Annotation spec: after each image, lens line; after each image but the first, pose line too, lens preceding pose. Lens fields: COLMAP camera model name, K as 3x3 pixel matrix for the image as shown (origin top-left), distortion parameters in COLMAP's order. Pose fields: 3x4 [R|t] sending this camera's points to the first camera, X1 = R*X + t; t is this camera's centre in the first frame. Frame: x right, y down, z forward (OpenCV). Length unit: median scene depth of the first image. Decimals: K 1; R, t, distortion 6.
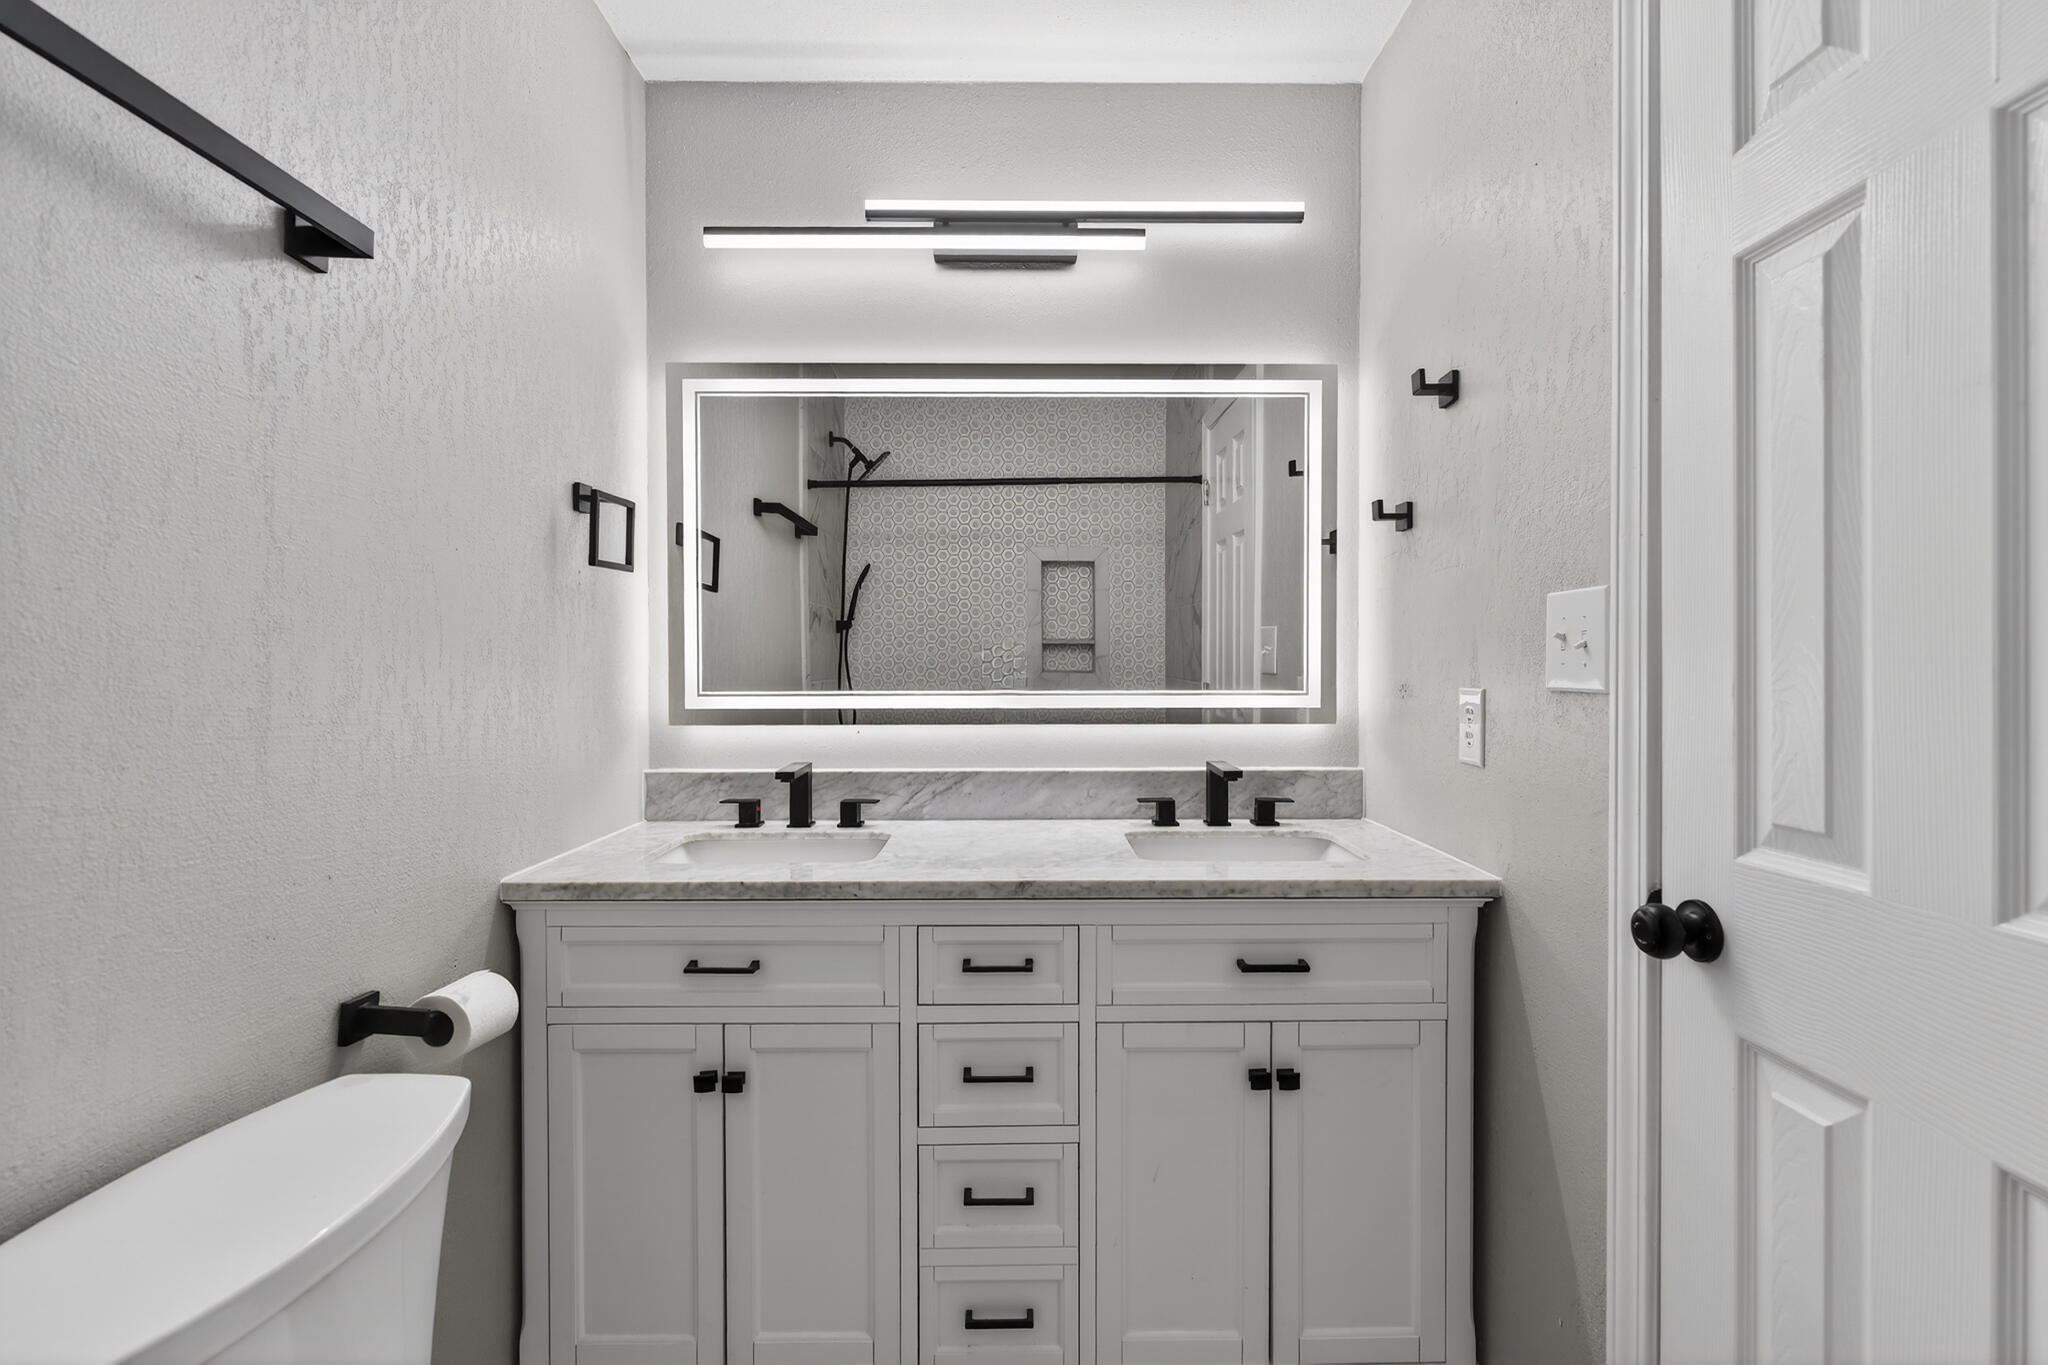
lens RADIAL K [[976.8, 0, 1030.0], [0, 976.8, 674.1], [0, 0, 1]] dist [-0.004667, -0.000071]
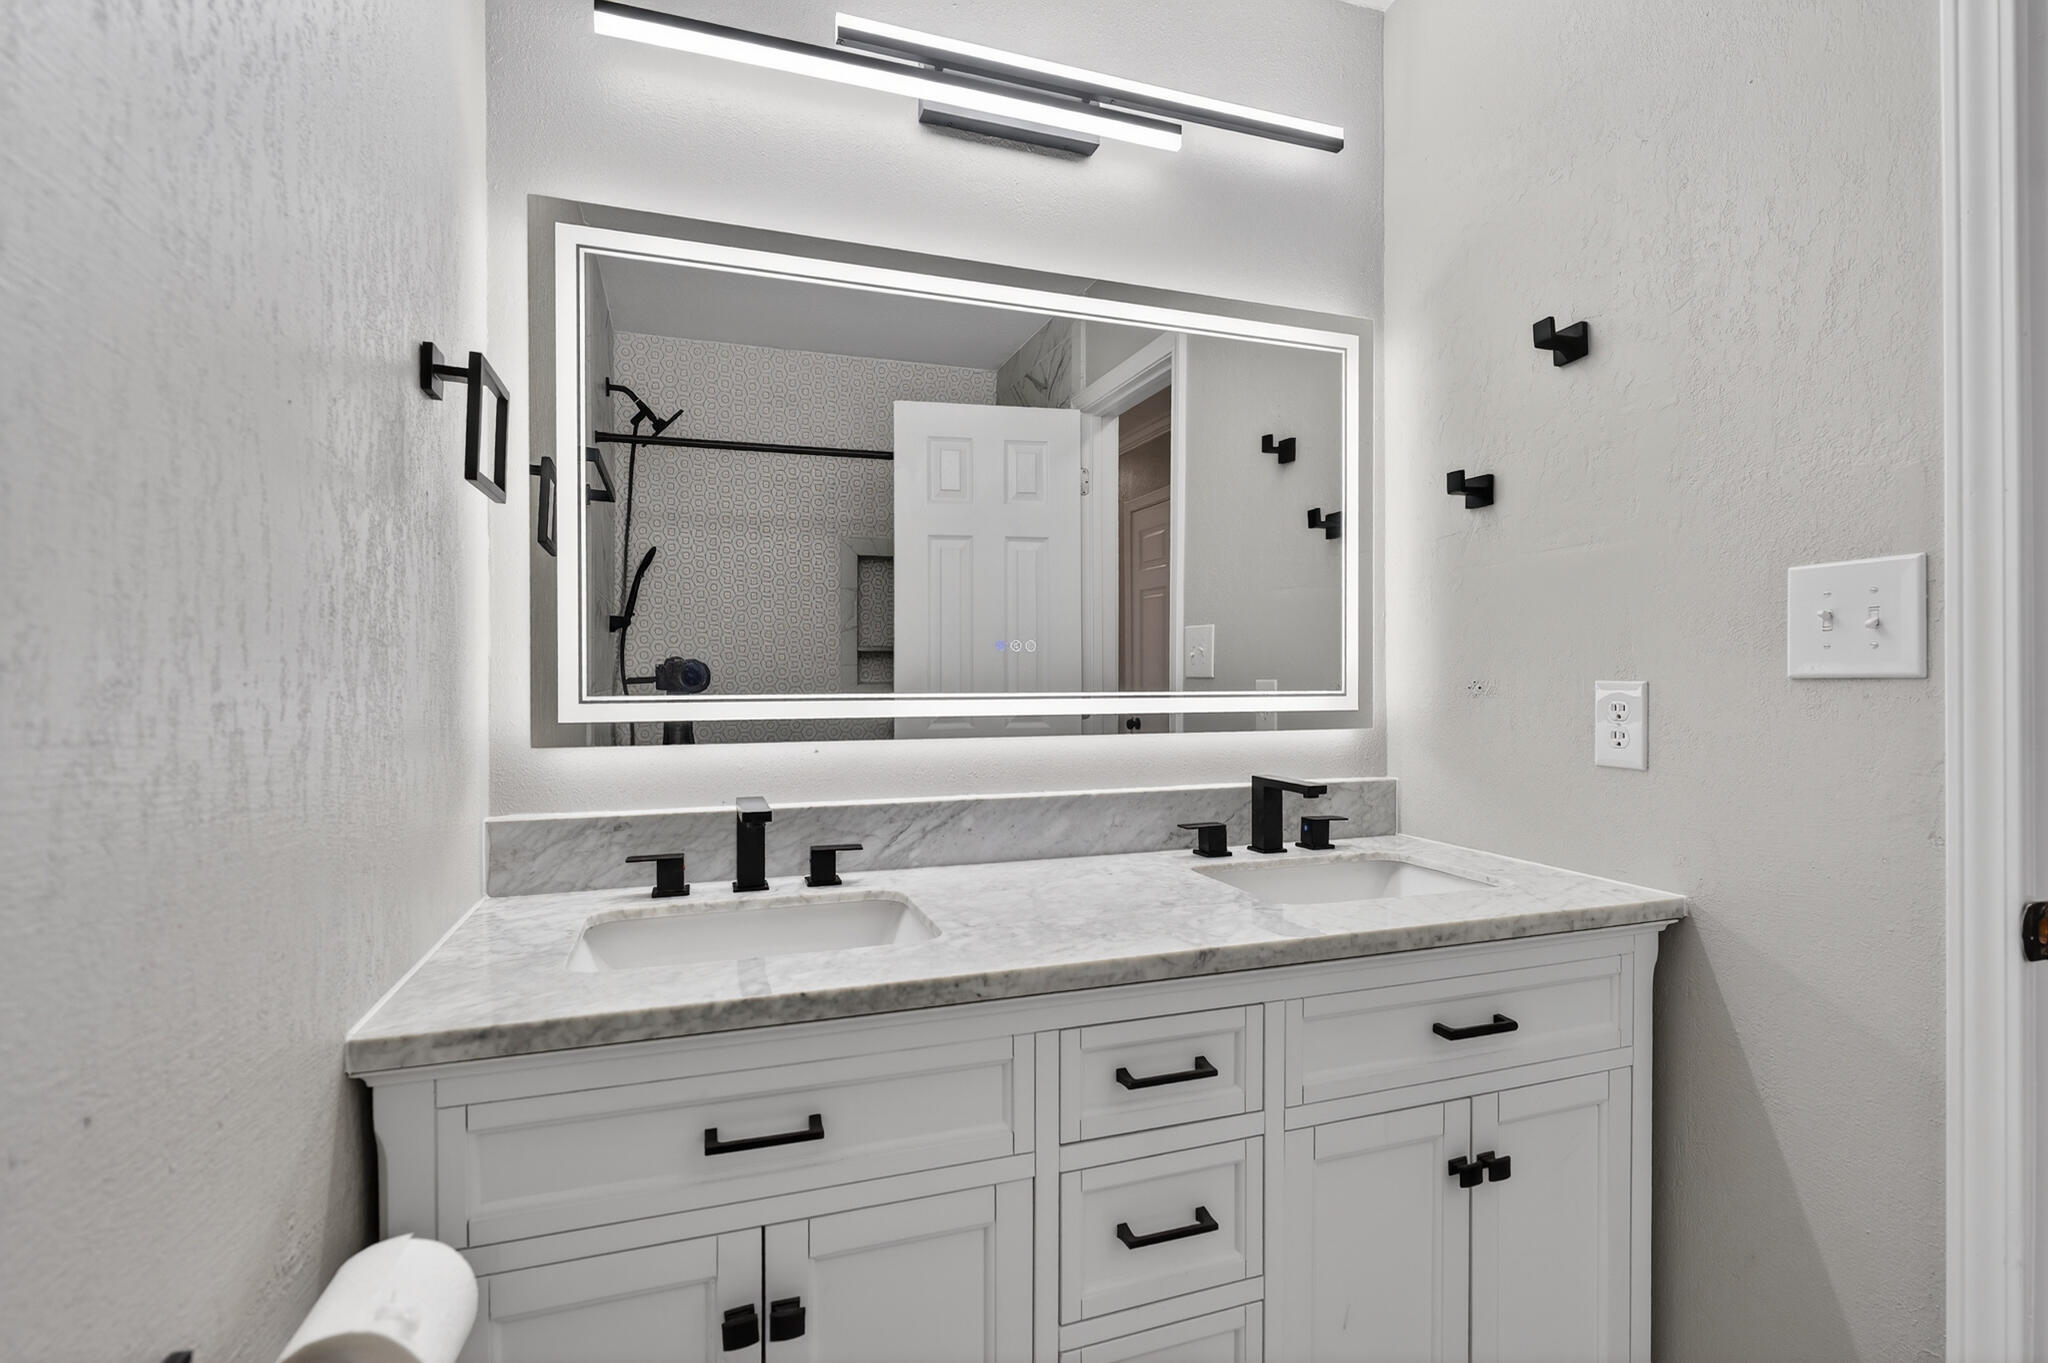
lens RADIAL K [[976.8, 0, 1023.9], [0, 976.8, 686.0], [0, 0, 1]] dist [-0.004667, -0.000071]
pose [[0.944842, -0.002934, 0.327513, -0.357212], [0.005715, 0.999955, -0.007529, 0.023208], [-0.327476, 0.008986, 0.944817, 0.360057]]
